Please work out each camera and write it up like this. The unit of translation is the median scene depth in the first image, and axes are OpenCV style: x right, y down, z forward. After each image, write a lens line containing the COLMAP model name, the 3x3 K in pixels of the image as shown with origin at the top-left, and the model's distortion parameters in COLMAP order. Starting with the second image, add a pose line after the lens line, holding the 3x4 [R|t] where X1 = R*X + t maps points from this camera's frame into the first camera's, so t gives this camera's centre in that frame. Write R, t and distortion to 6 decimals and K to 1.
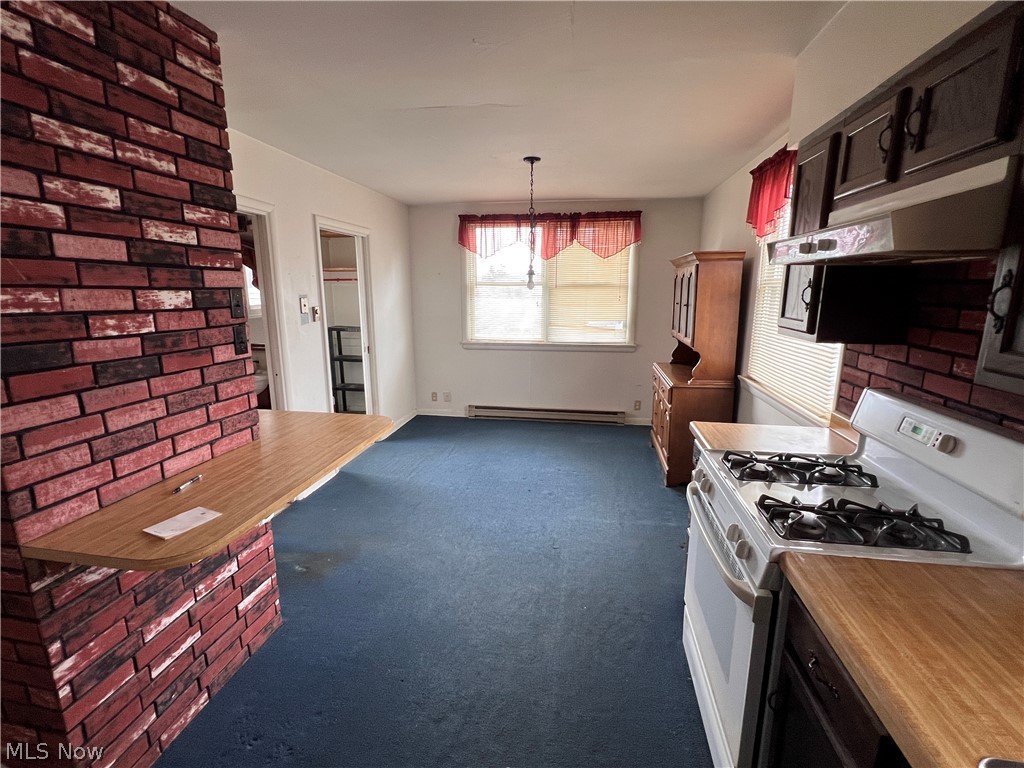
lens RADIAL K [[479.9, 0, 515.2], [0, 479.9, 387.2], [0, 0, 1]] dist [-0.003246, 0.002040]
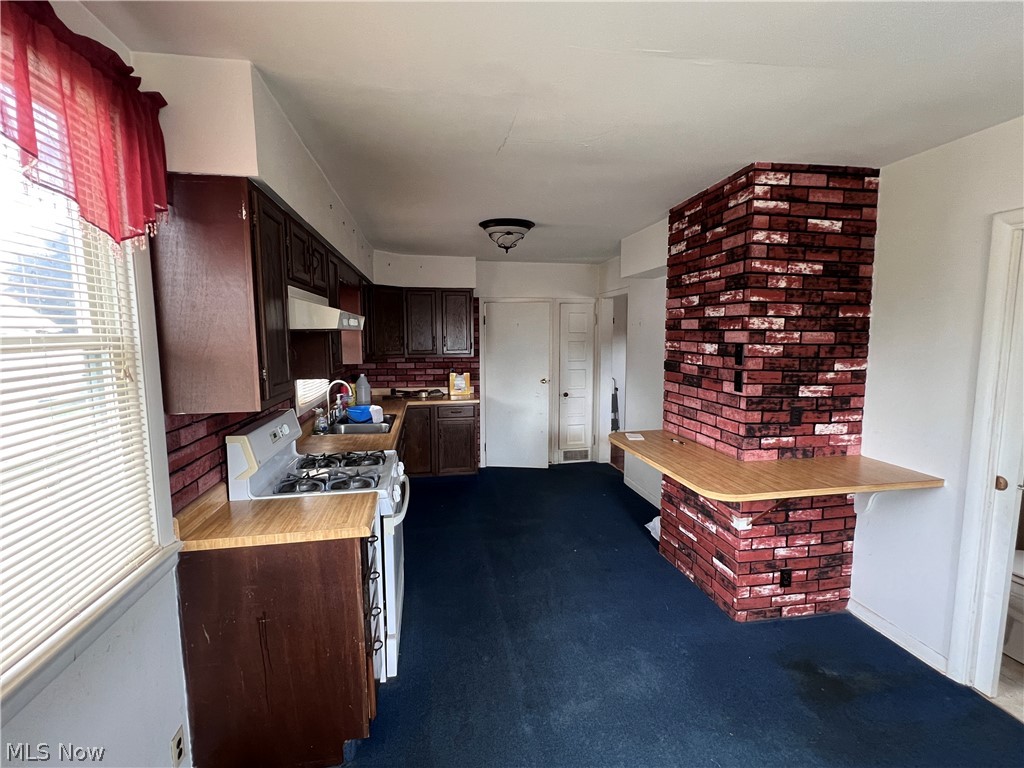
lens RADIAL K [[479.9, 0, 514.3], [0, 479.9, 385.9], [0, 0, 1]] dist [-0.003246, 0.002040]
pose [[-0.943245, 0.040210, -0.329655, 0.559472], [-0.063655, 0.952347, 0.298300, -0.540291], [0.325941, 0.302354, -0.895737, 2.420504]]
